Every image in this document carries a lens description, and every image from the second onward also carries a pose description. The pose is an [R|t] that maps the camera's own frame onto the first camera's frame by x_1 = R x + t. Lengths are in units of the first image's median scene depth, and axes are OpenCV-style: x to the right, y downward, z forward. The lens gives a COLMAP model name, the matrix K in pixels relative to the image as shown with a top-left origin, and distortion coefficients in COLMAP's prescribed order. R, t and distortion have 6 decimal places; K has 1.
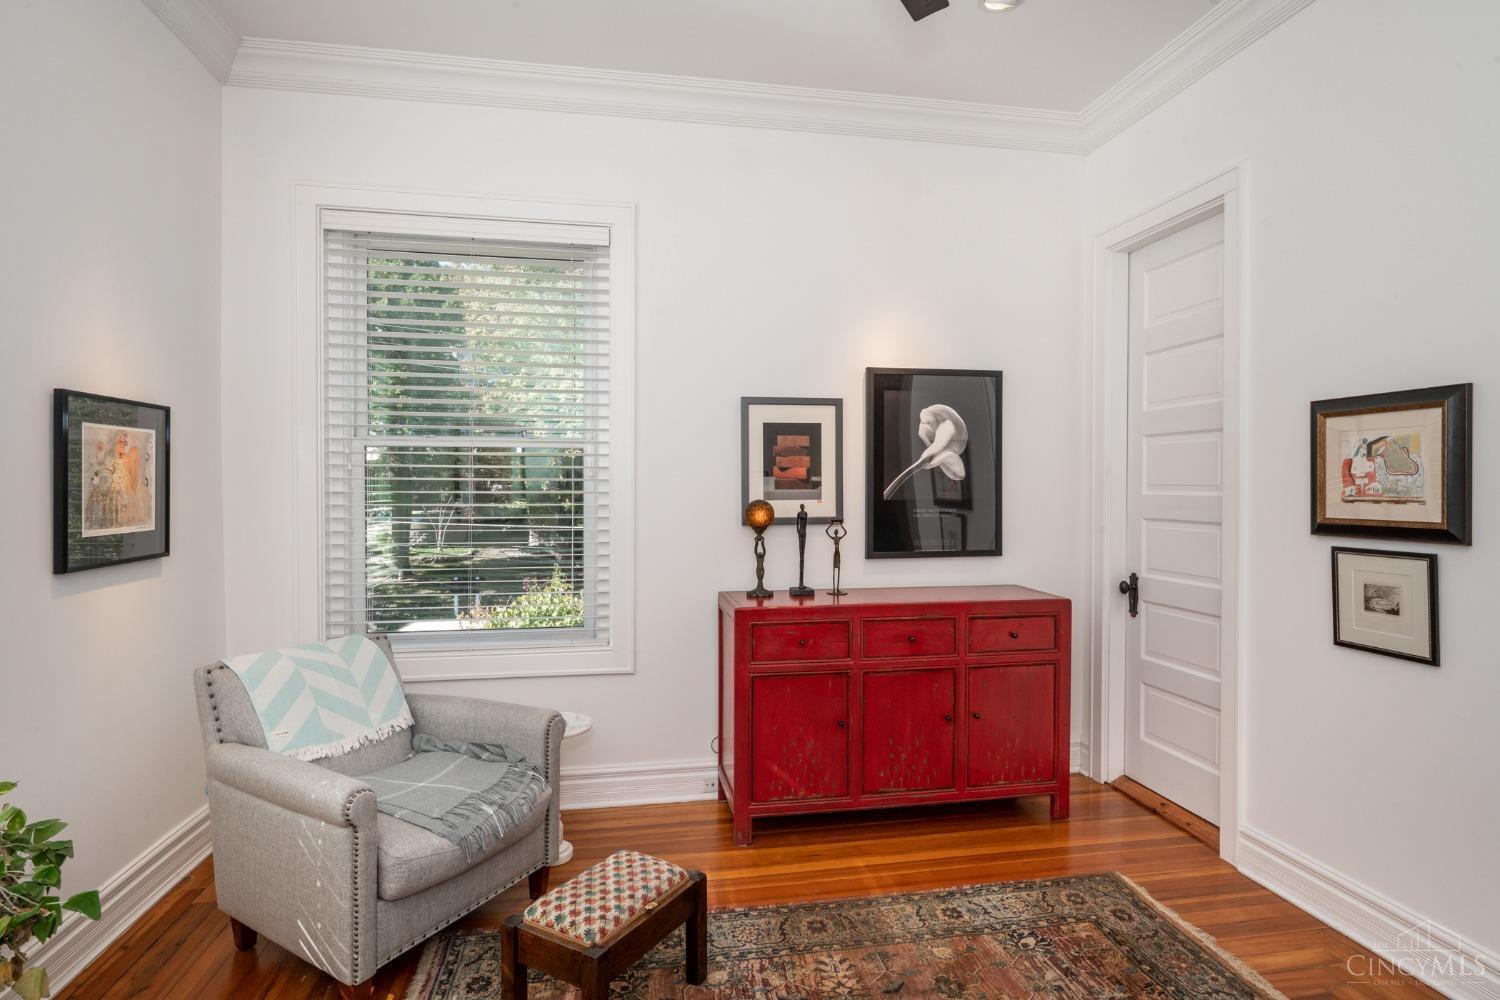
lens RADIAL K [[796.1, 0, 751.8], [0, 796.1, 496.0], [0, 0, 1]] dist [-0.000721, -0.000001]
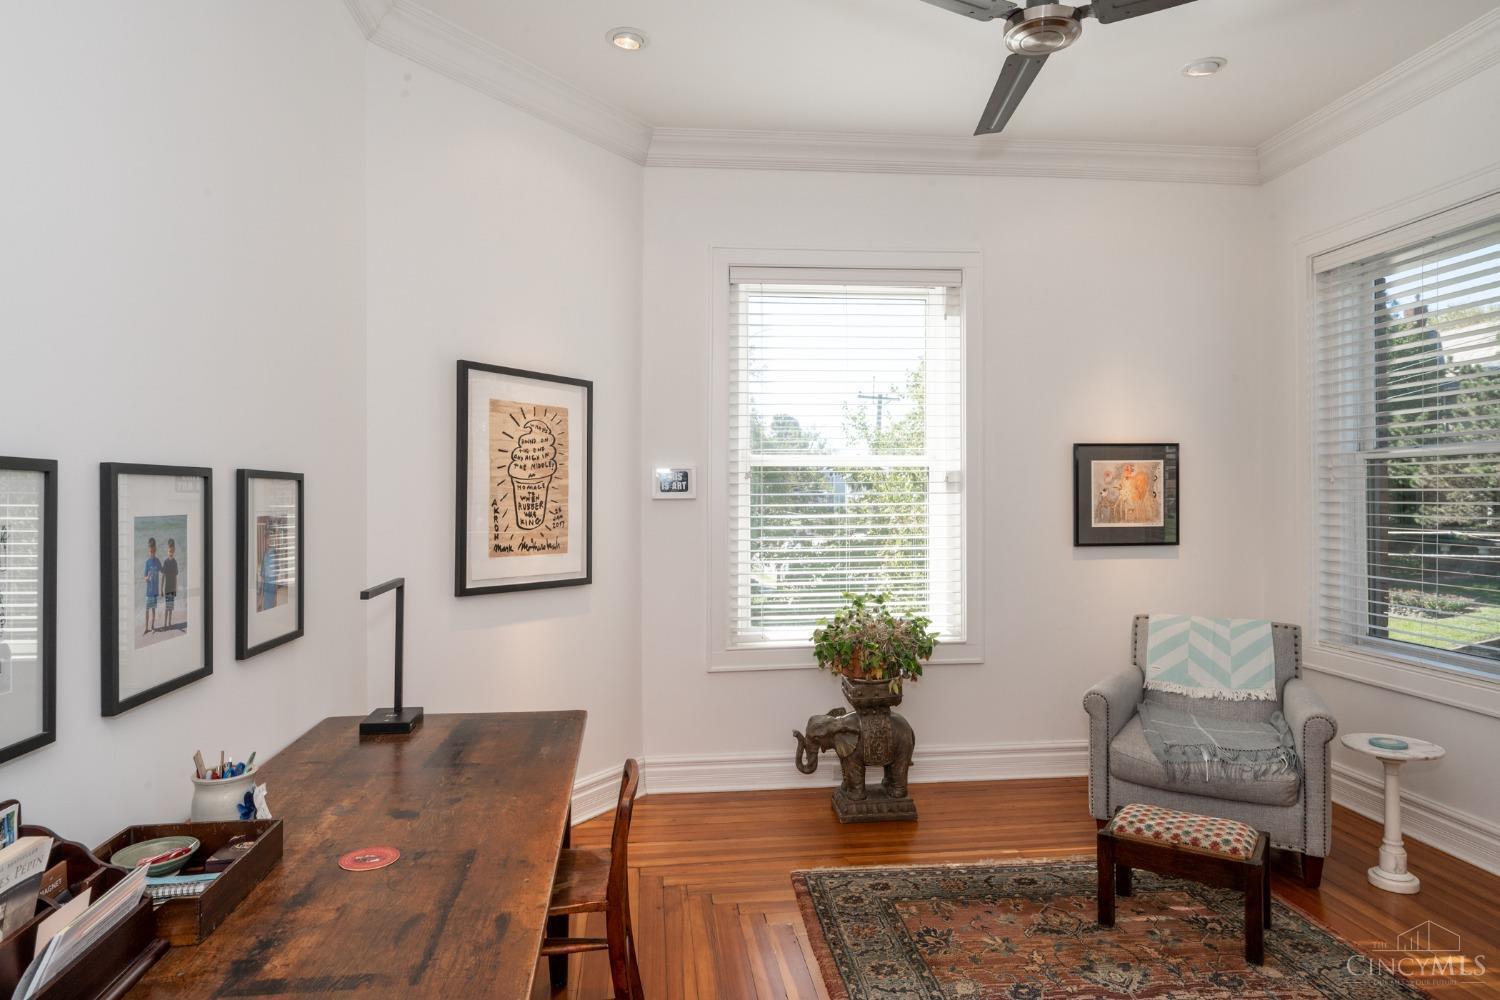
lens RADIAL K [[875.2, 0, 743.9], [0, 875.2, 492.2], [0, 0, 1]] dist [0.001561, 0.000137]
pose [[-0.079510, -0.004475, -0.996824, 1.071320], [-0.008765, 0.999954, -0.003790, -0.009292], [0.996796, 0.008436, -0.079546, 0.375089]]
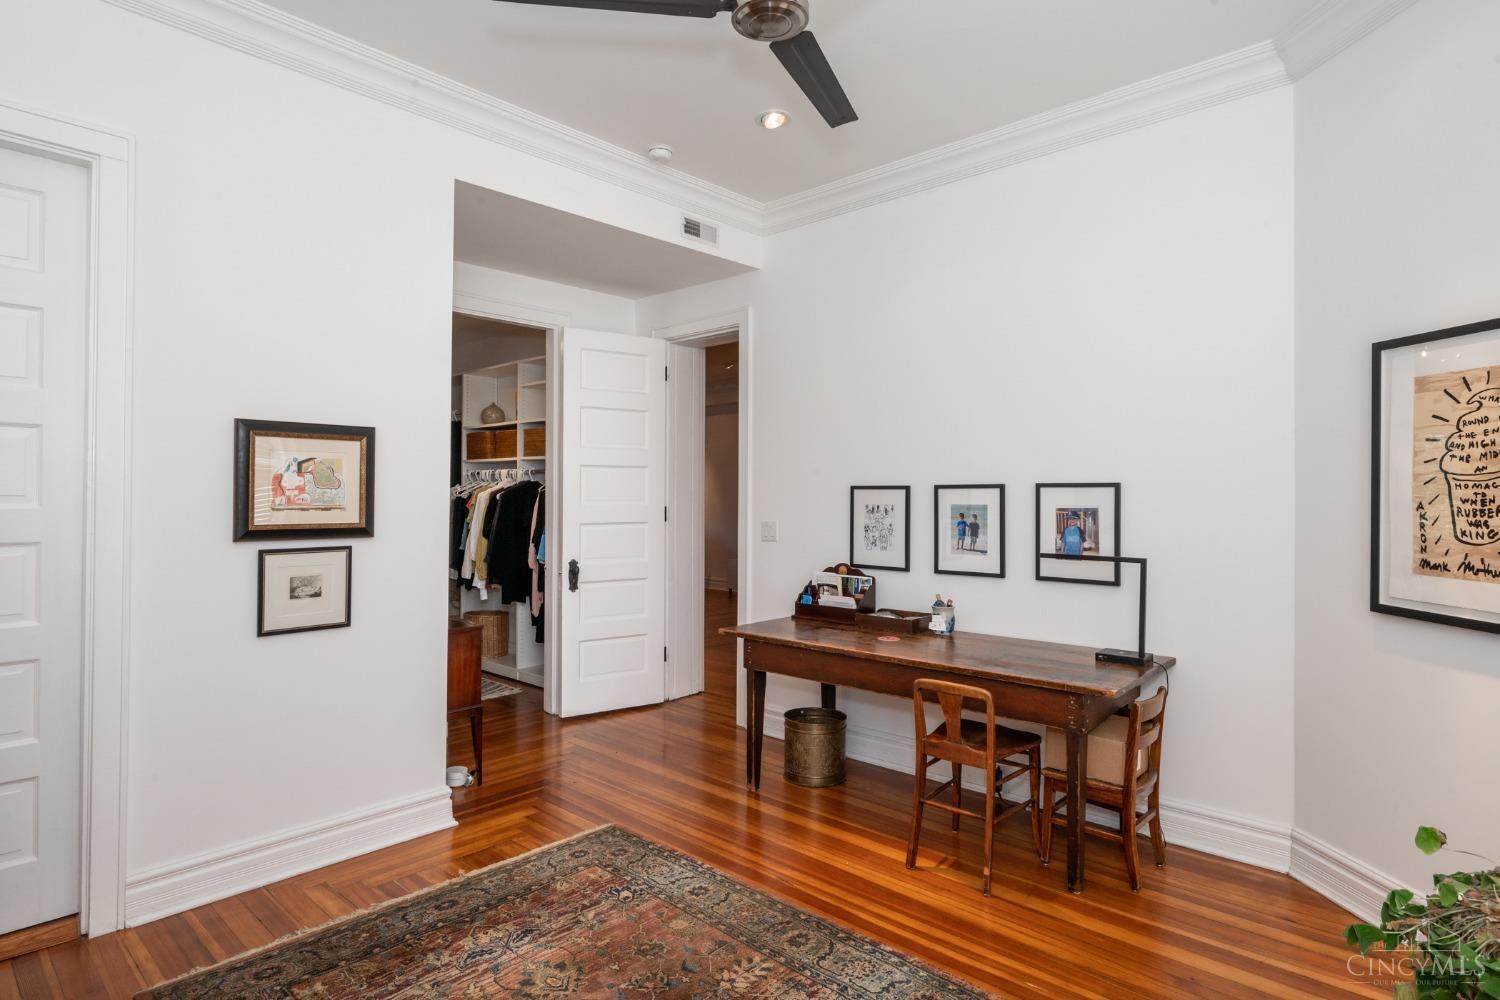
lens RADIAL K [[796.1, 0, 753.1], [0, 796.1, 496.1], [0, 0, 1]] dist [-0.000721, -0.000001]
pose [[-0.605243, -0.001919, 0.796038, -0.620440], [0.004673, 0.999971, 0.005963, -0.017417], [-0.796027, 0.007329, -0.605217, 1.172877]]
